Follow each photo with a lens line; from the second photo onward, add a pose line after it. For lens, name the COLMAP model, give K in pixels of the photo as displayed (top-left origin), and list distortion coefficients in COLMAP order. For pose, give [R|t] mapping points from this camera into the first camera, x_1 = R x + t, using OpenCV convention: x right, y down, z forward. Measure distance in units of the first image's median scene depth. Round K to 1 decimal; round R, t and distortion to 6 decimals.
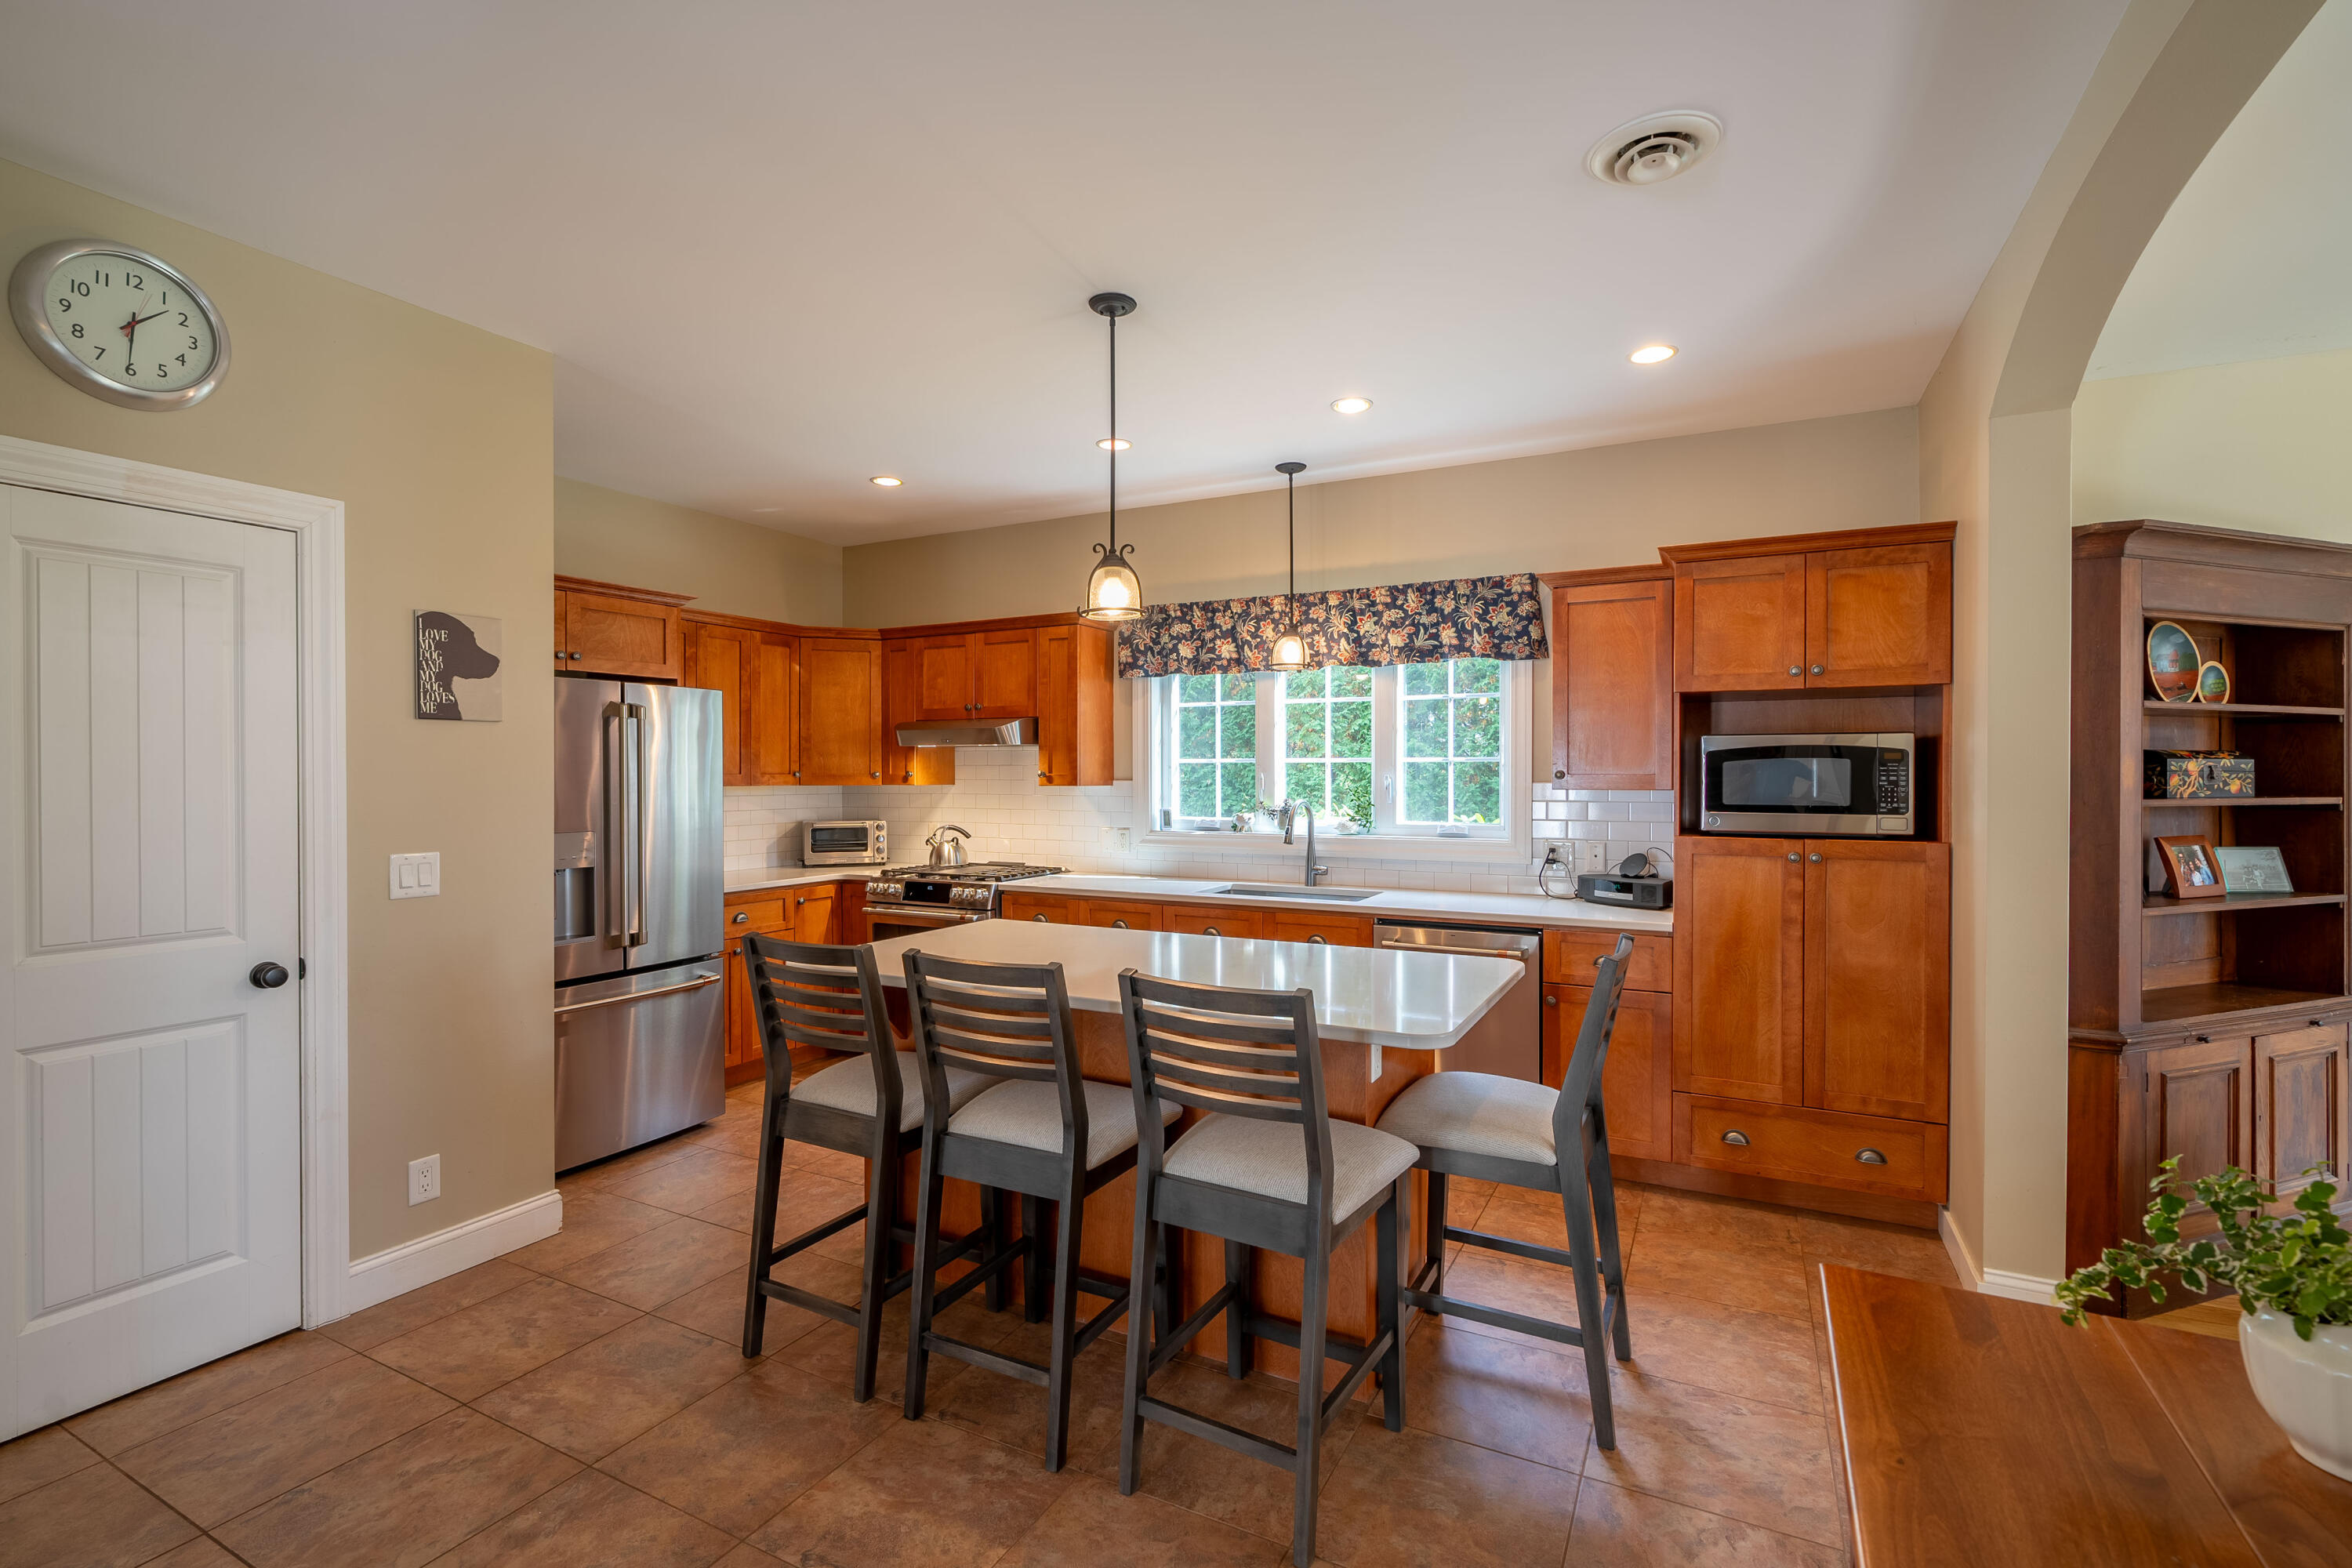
lens RADIAL K [[1070.1, 0, 1174.6], [0, 1070.1, 784.1], [0, 0, 1]] dist [-0.000261, -0.000157]
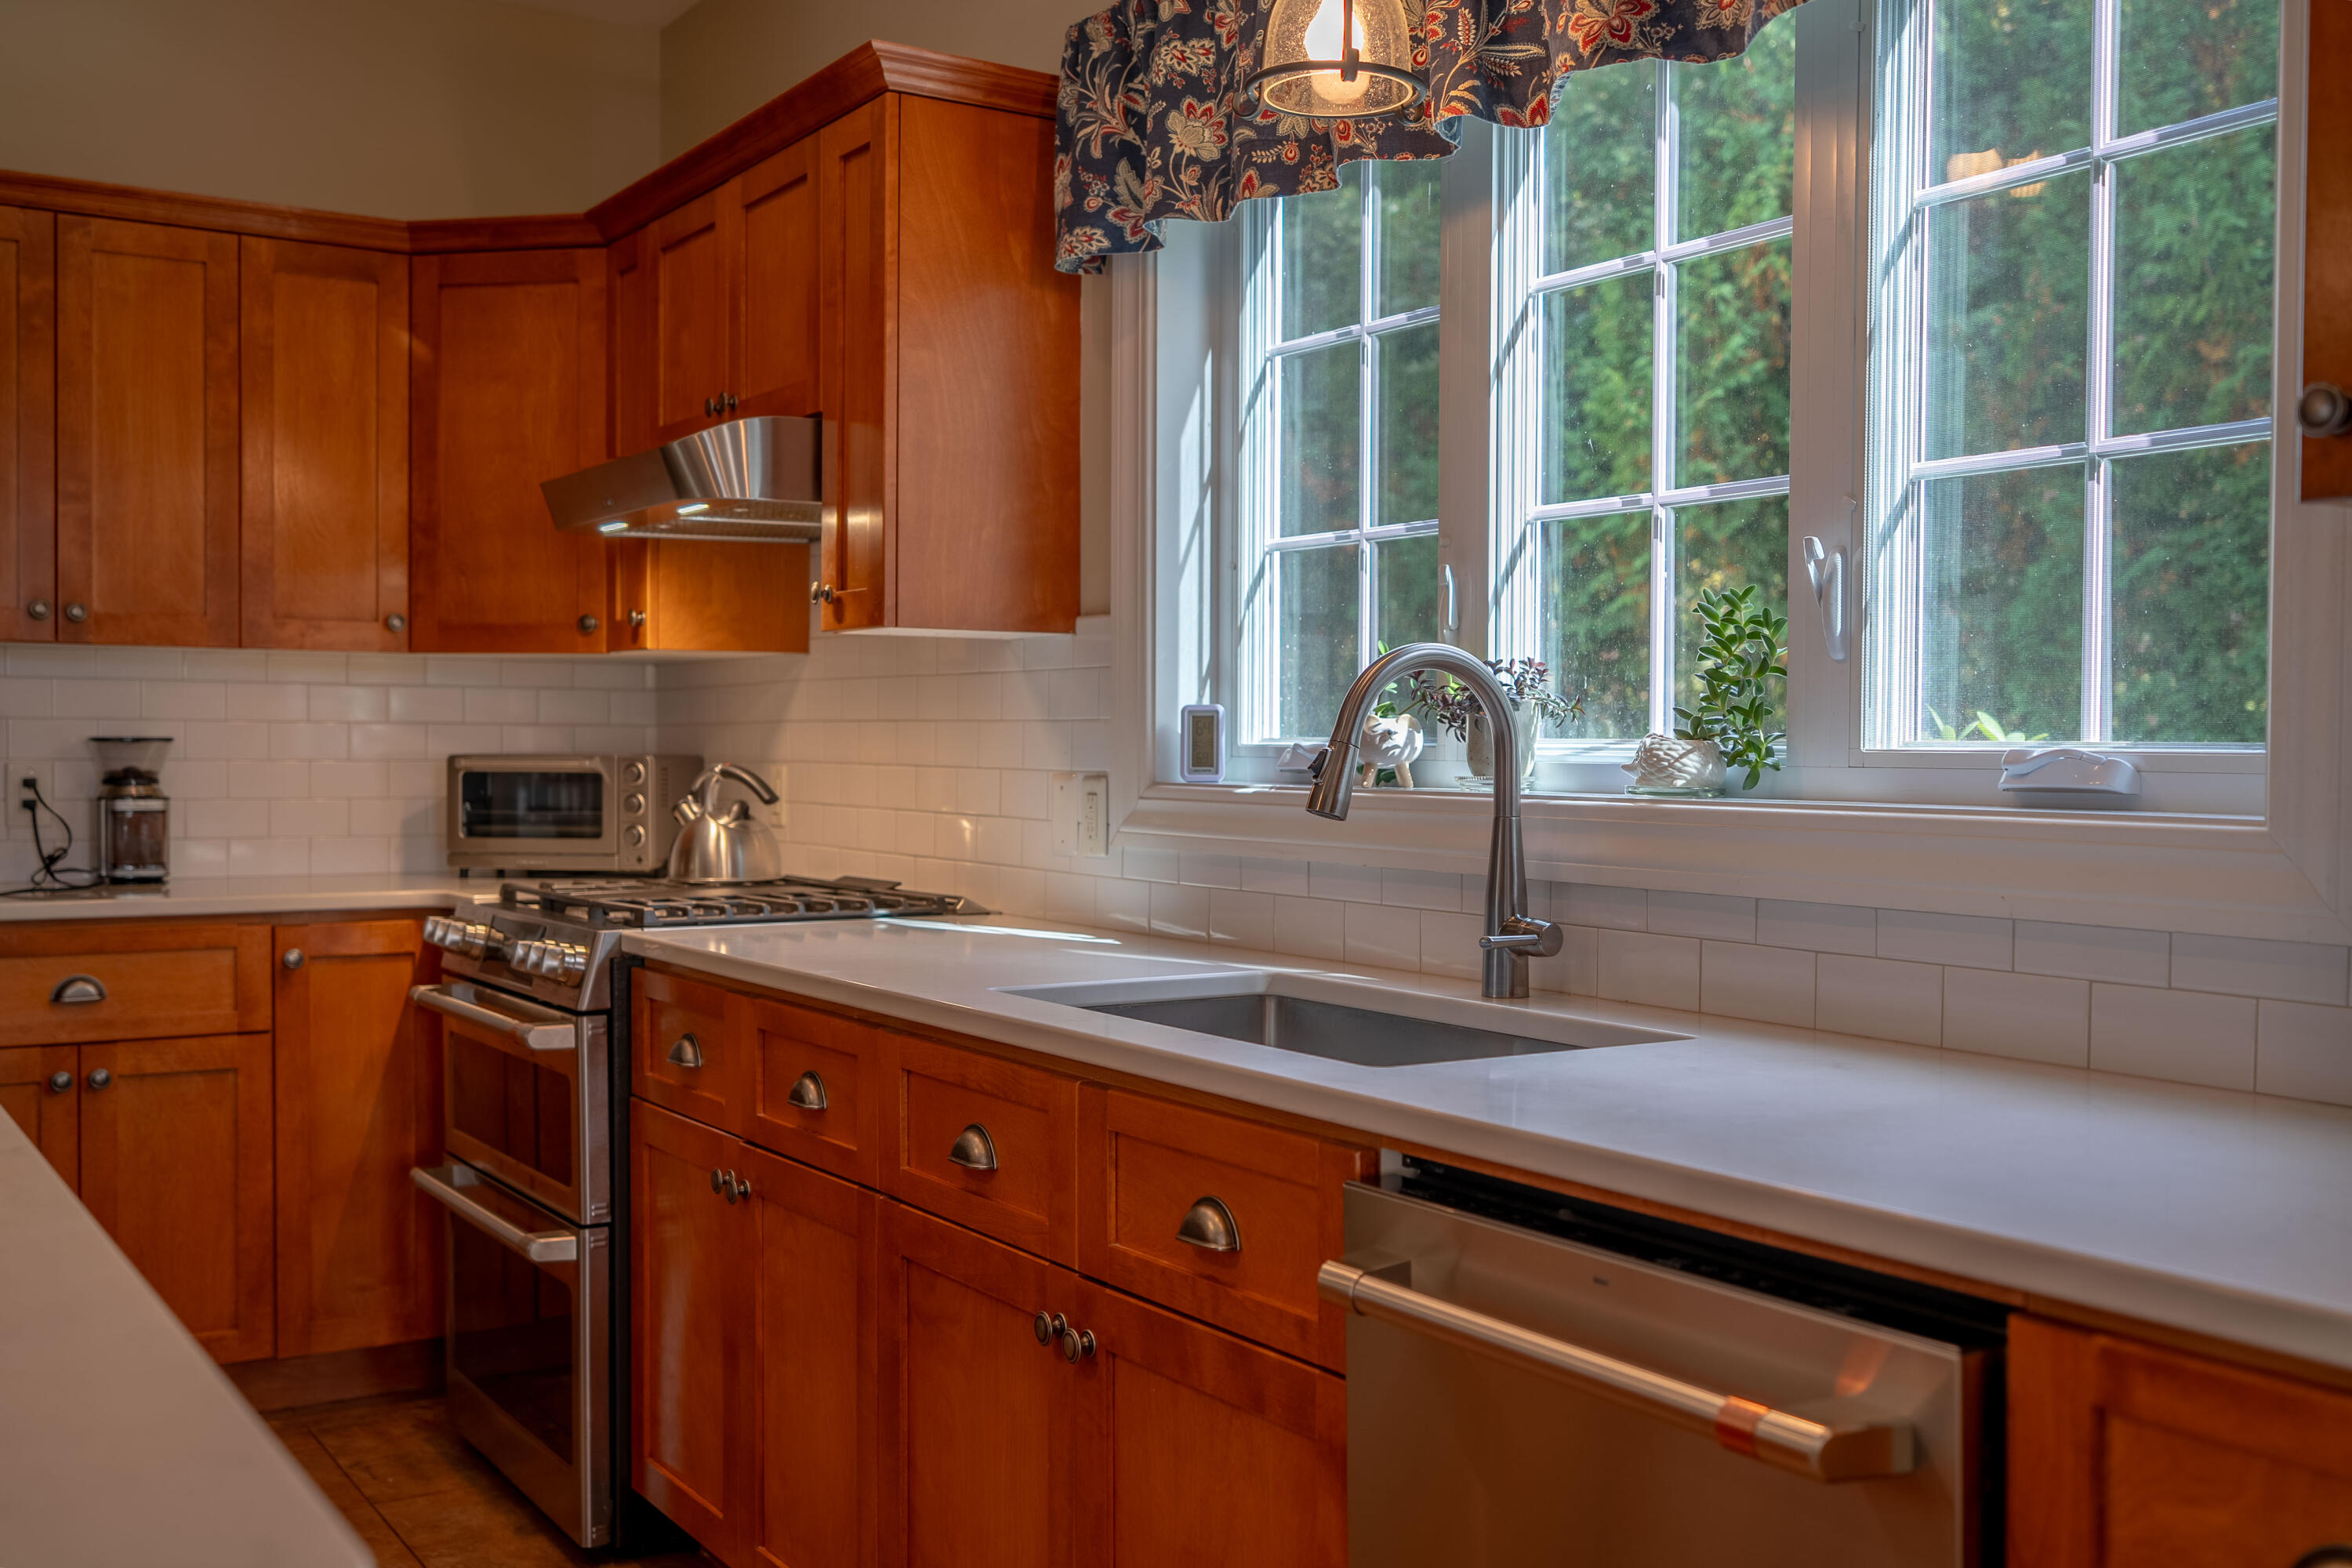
lens RADIAL K [[2343.8, 0, 1179.2], [0, 2343.8, 784.6], [0, 0, 1]] dist [0.055723, 0.000000]
pose [[0.870104, 0.010476, -0.492758, 0.320165], [-0.002527, 0.999856, 0.016794, 0.035516], [0.492863, -0.013367, 0.870005, 0.474230]]
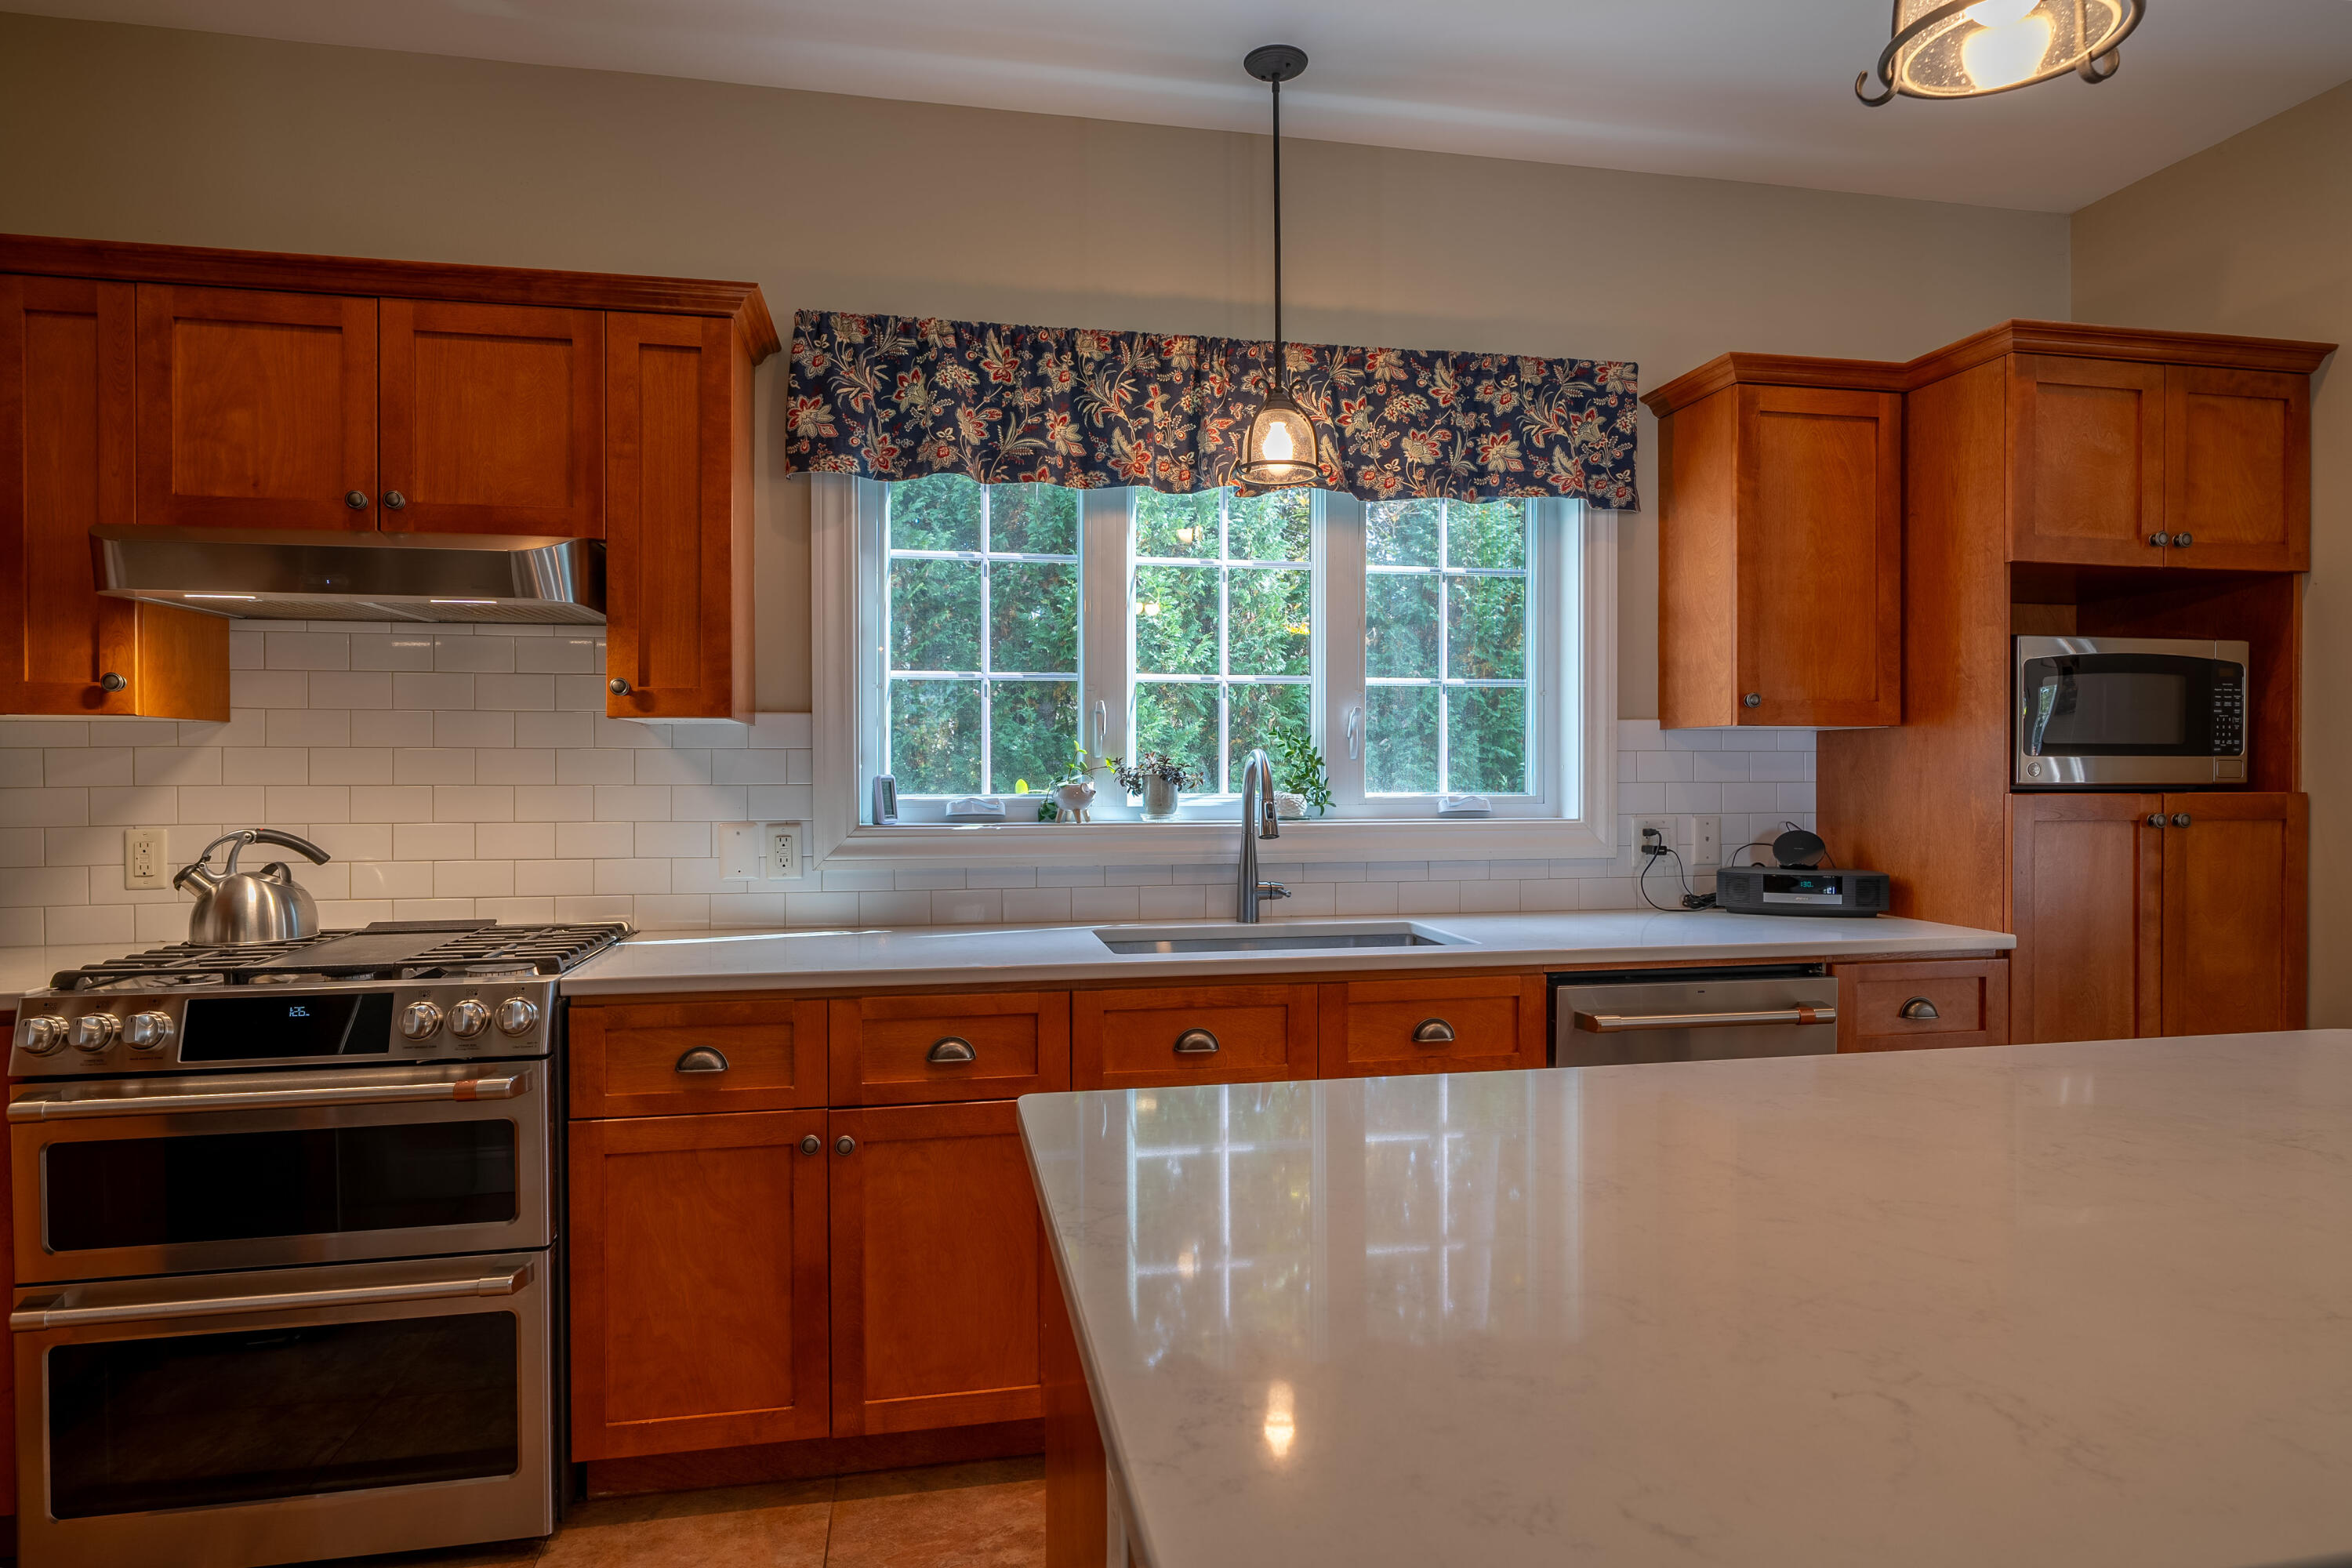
lens RADIAL K [[1352.5, 0, 1179.9], [0, 1352.5, 780.4], [0, 0, 1]] dist [0.005444, -0.000680]
pose [[0.770787, -0.004935, 0.637074, -0.295434], [0.007485, 0.999971, -0.001311, 0.028005], [-0.637049, 0.005779, 0.770801, 0.513251]]
